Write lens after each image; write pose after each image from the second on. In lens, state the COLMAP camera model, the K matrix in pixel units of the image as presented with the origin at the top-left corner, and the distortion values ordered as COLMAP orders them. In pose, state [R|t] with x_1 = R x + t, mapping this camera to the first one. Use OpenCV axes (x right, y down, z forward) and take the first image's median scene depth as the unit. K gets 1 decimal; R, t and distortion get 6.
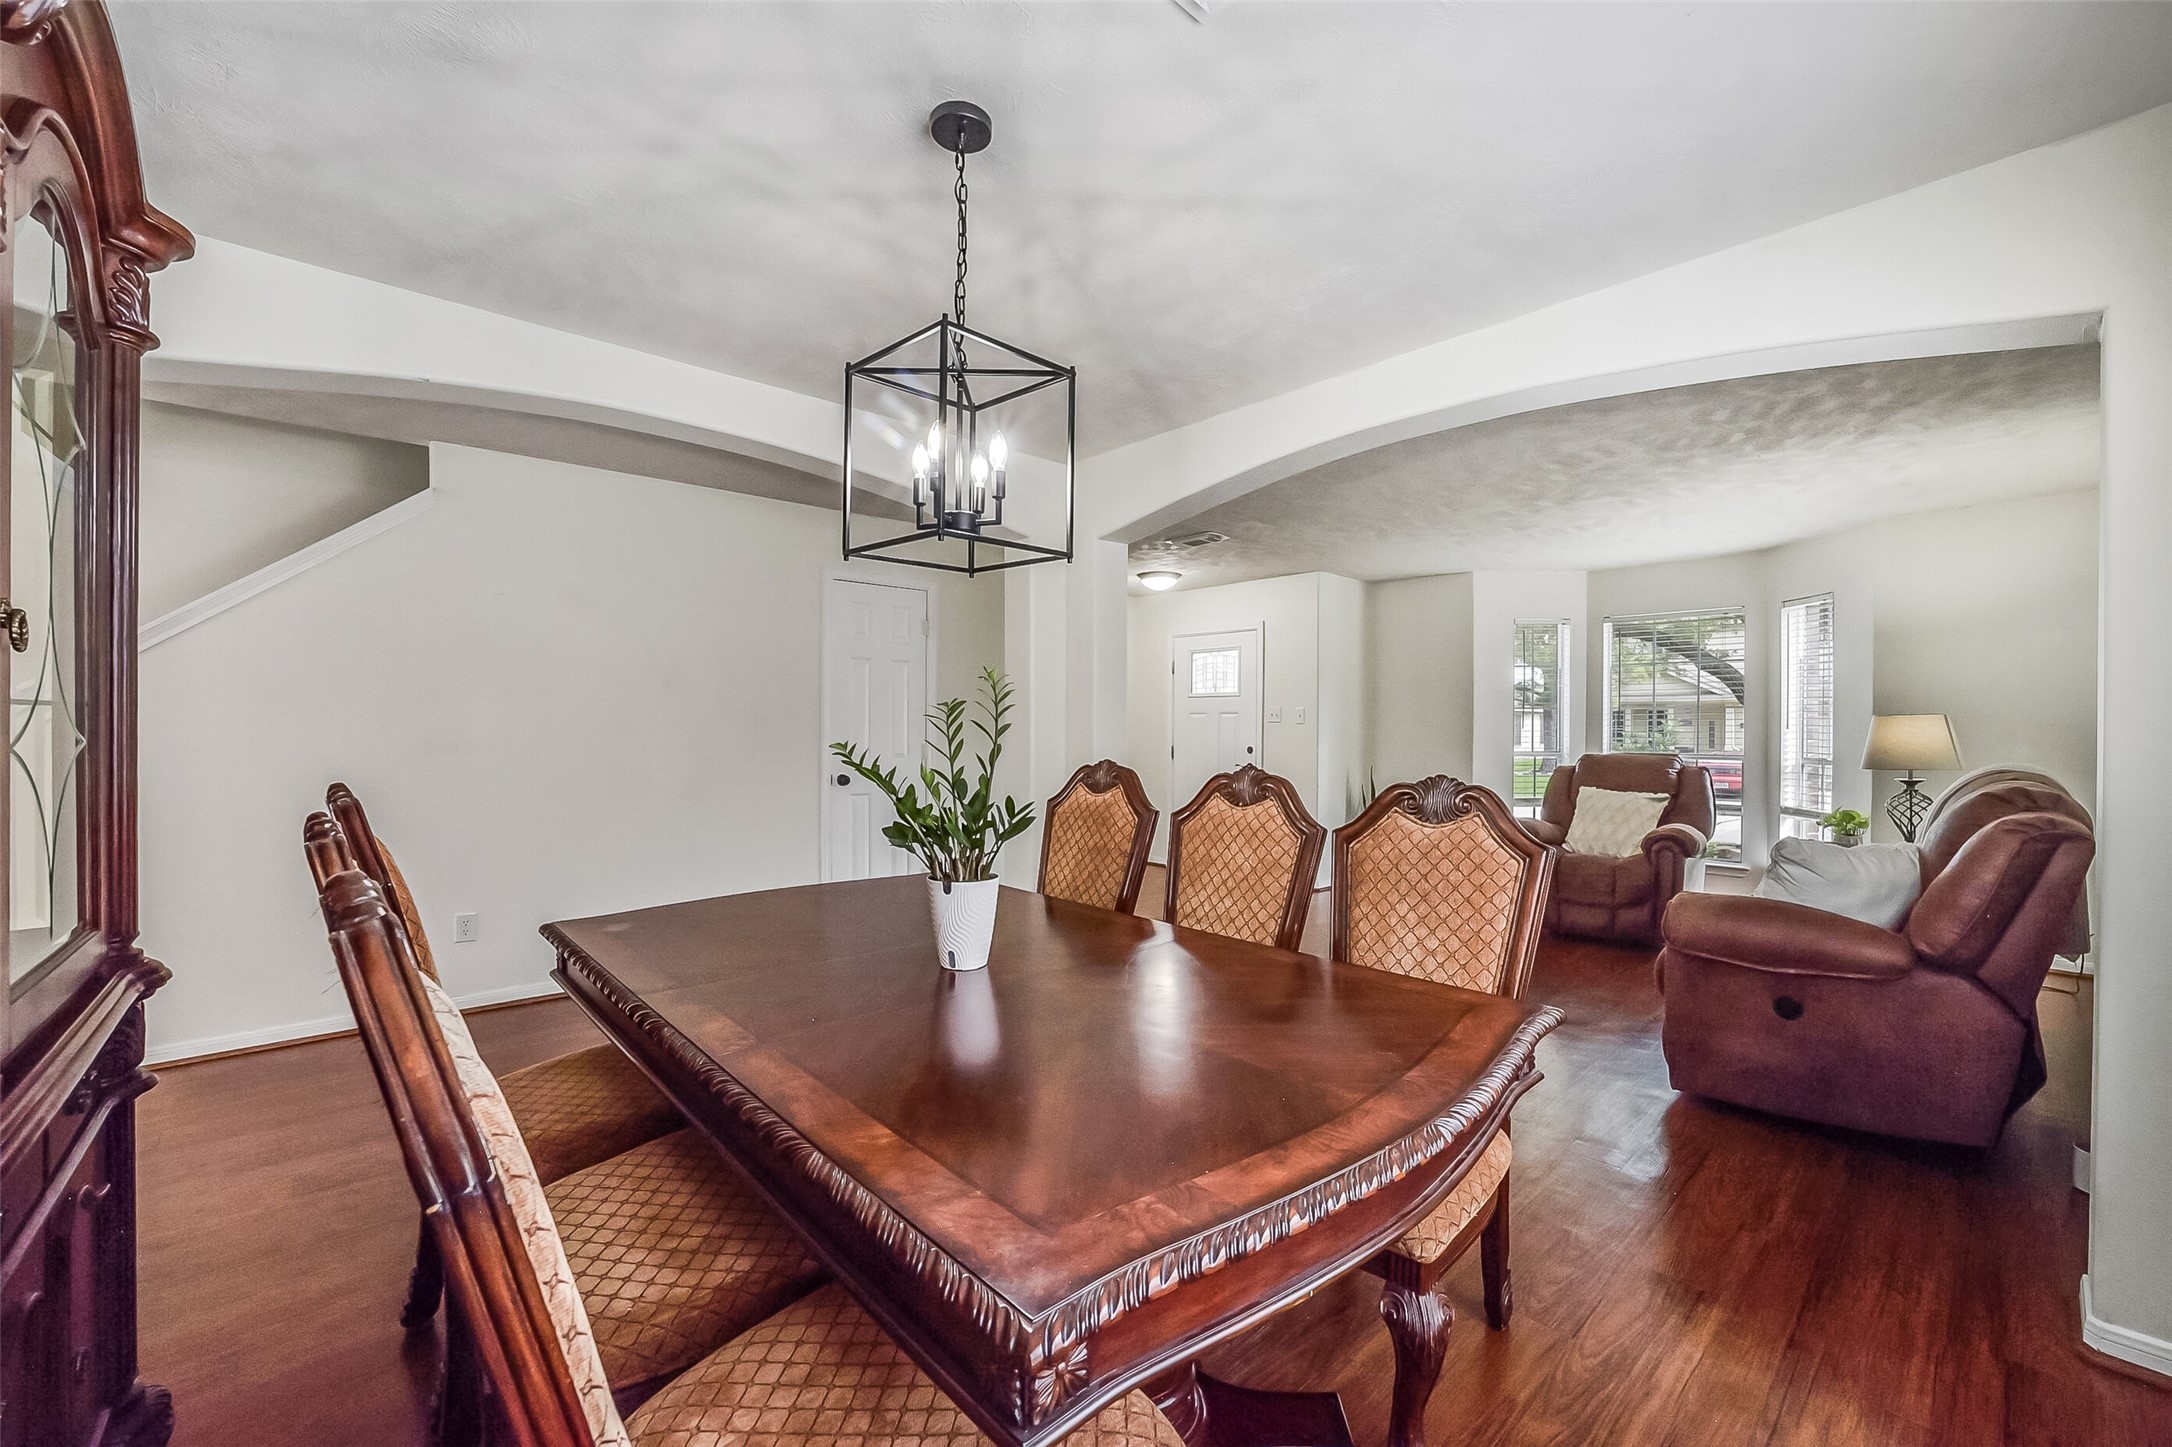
lens RADIAL K [[863.3, 0, 1093.0], [0, 863.3, 721.7], [0, 0, 1]] dist [-0.035939, 0.008389]
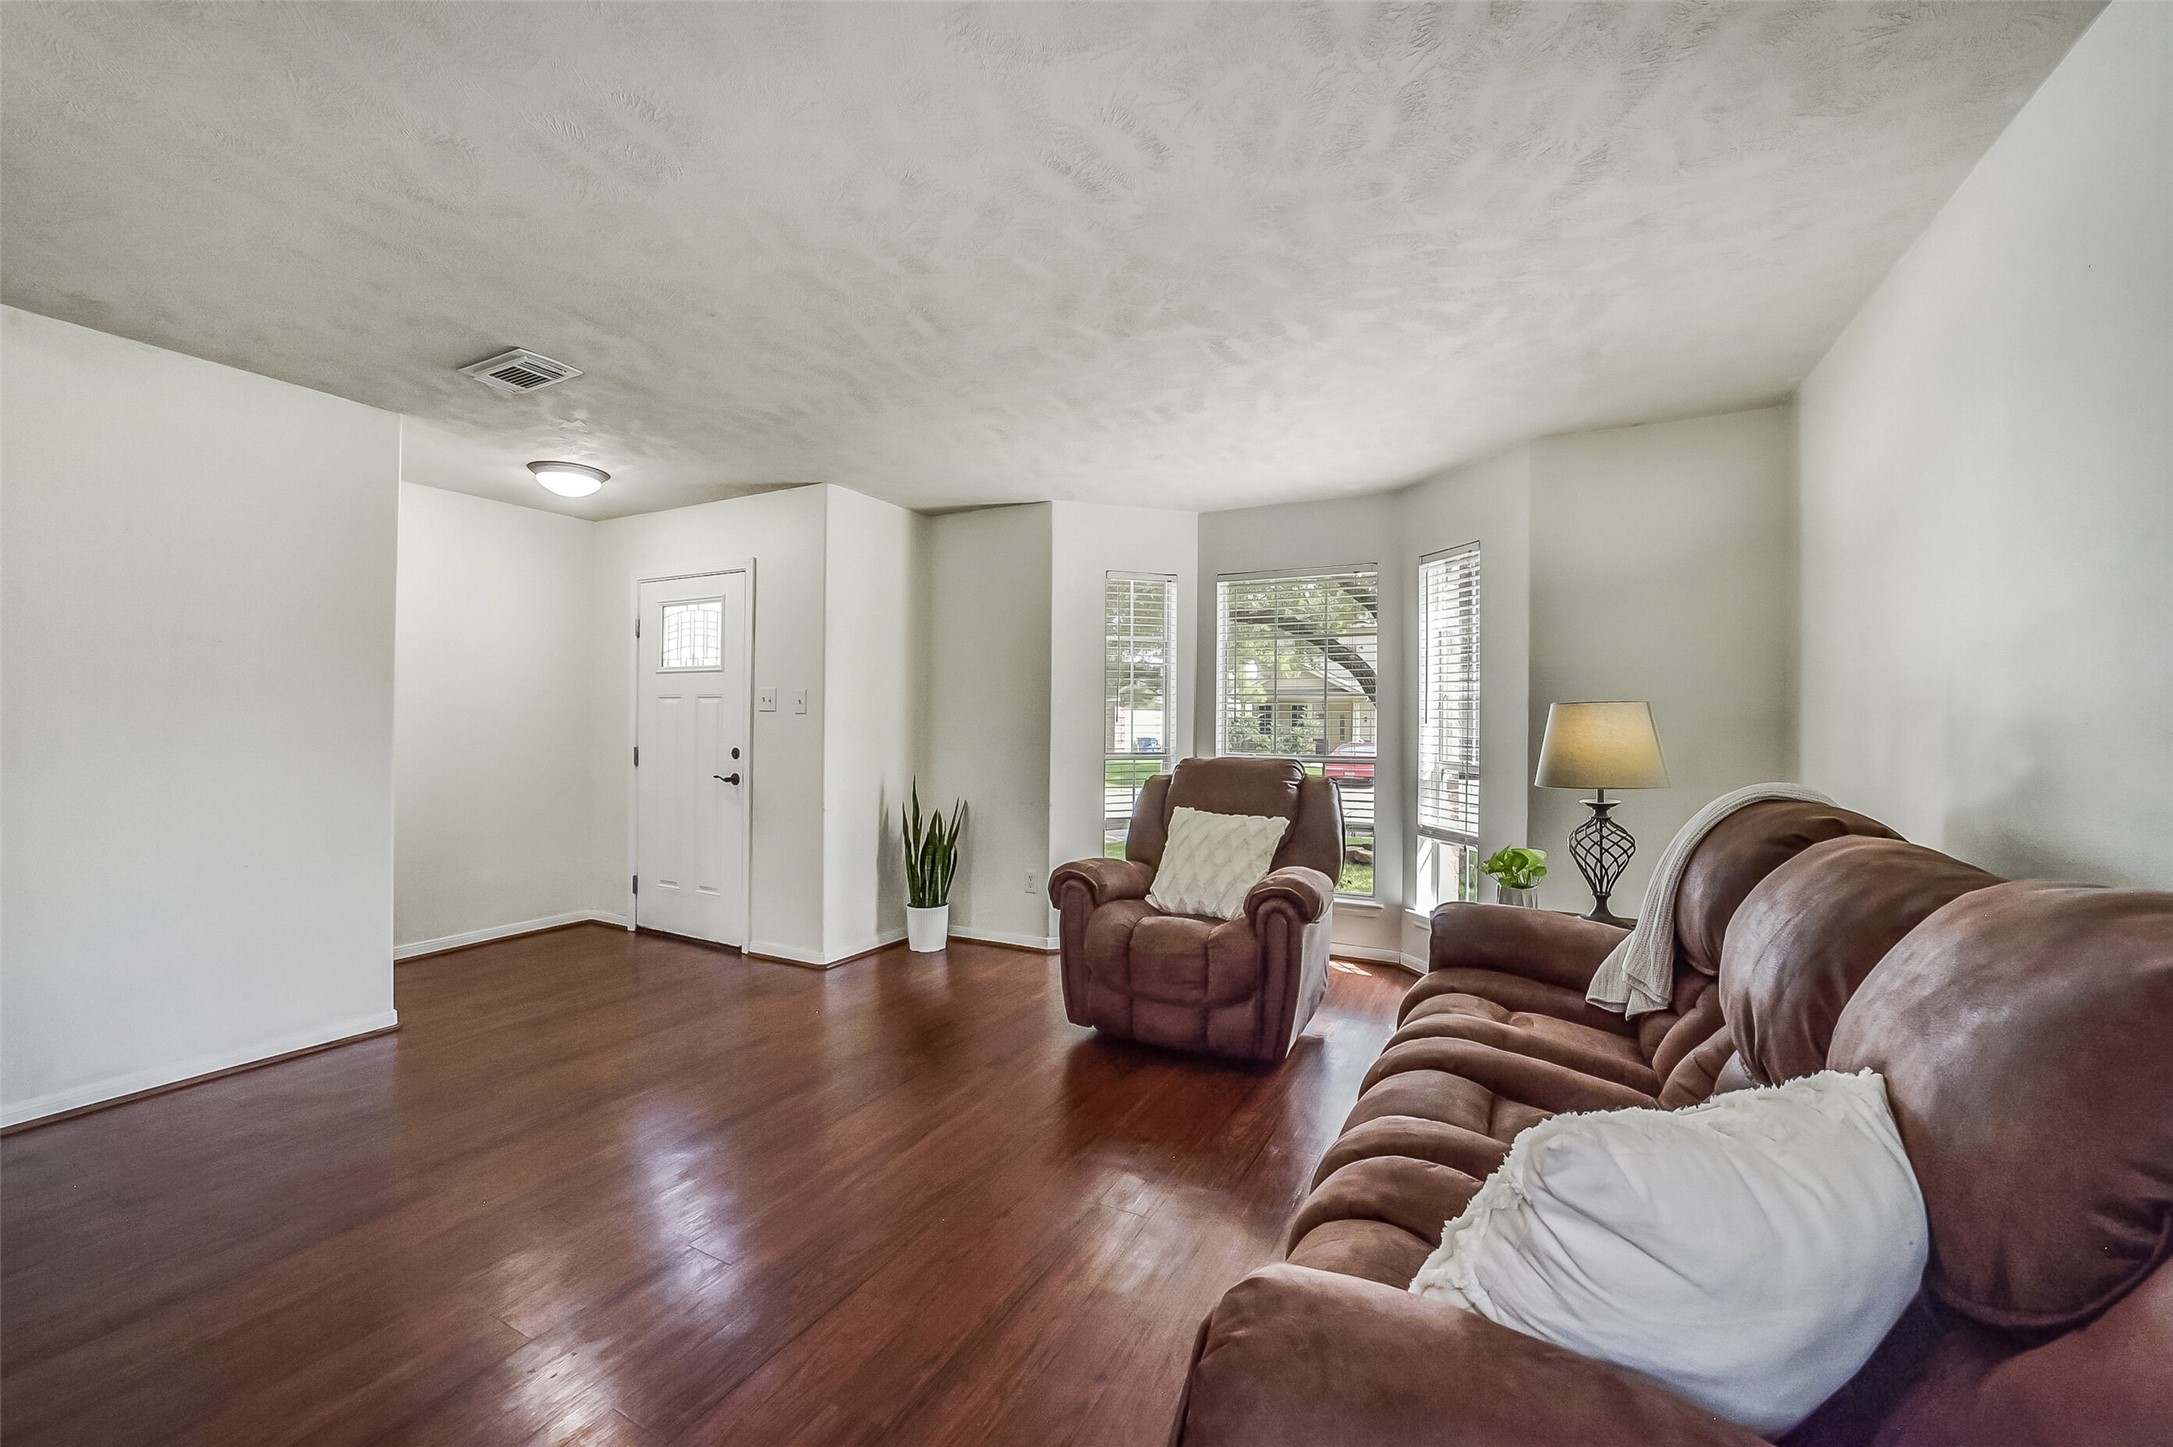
lens RADIAL K [[879.7, 0, 1090.3], [0, 879.7, 700.1], [0, 0, 1]] dist [-0.000081, 0.000003]
pose [[0.940926, 0.012865, 0.338368, 0.277776], [-0.006285, 0.999769, -0.020533, 0.005237], [-0.338554, 0.017194, 0.940790, 0.372123]]
